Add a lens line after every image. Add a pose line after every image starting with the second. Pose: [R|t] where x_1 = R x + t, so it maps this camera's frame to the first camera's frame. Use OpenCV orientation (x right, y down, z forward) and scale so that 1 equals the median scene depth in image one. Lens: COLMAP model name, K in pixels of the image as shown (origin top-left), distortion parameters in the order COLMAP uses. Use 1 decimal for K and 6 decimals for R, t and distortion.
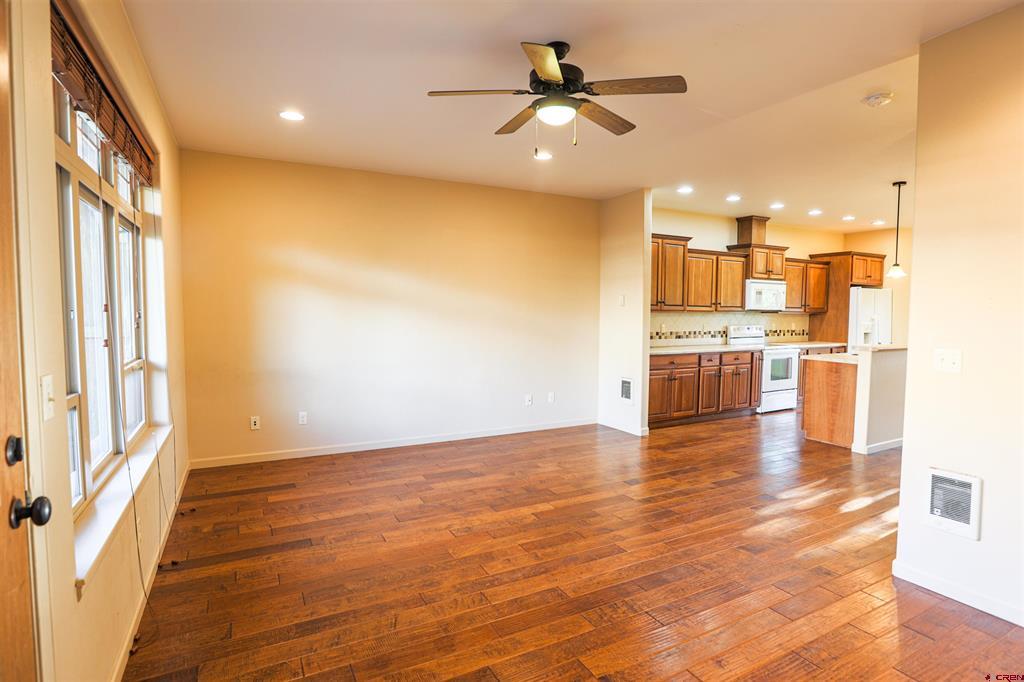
lens RADIAL K [[497.3, 0, 516.7], [0, 497.3, 341.3], [0, 0, 1]] dist [-0.043843, 0.000533]
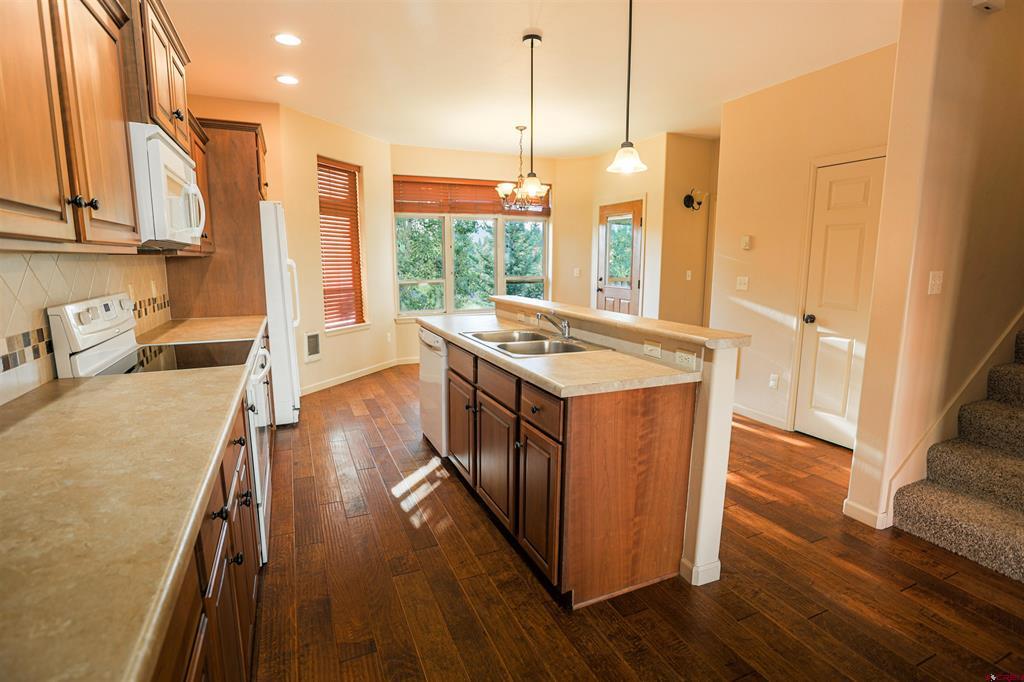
lens RADIAL K [[497.3, 0, 516.7], [0, 497.3, 341.3], [0, 0, 1]] dist [-0.043843, 0.000533]
pose [[0.064491, -0.168746, 0.983548, 0.223109], [0.057698, 0.984581, 0.165140, -0.044634], [-0.996249, 0.046099, 0.073233, 0.823297]]
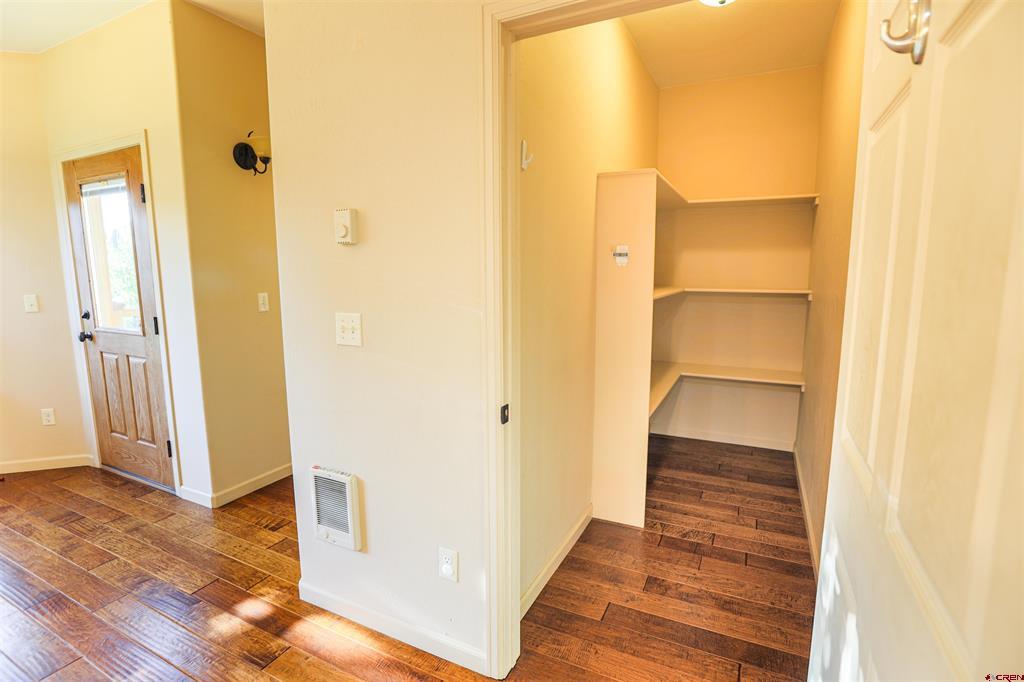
lens RADIAL K [[495.8, 0, 506.5], [0, 495.8, 337.8], [0, 0, 1]] dist [-0.042629, 0.021361]
pose [[-0.572123, -0.115576, 0.811984, 0.628334], [0.051936, 0.982929, 0.176501, -0.032871], [-0.818522, 0.143152, -0.556354, 0.650135]]
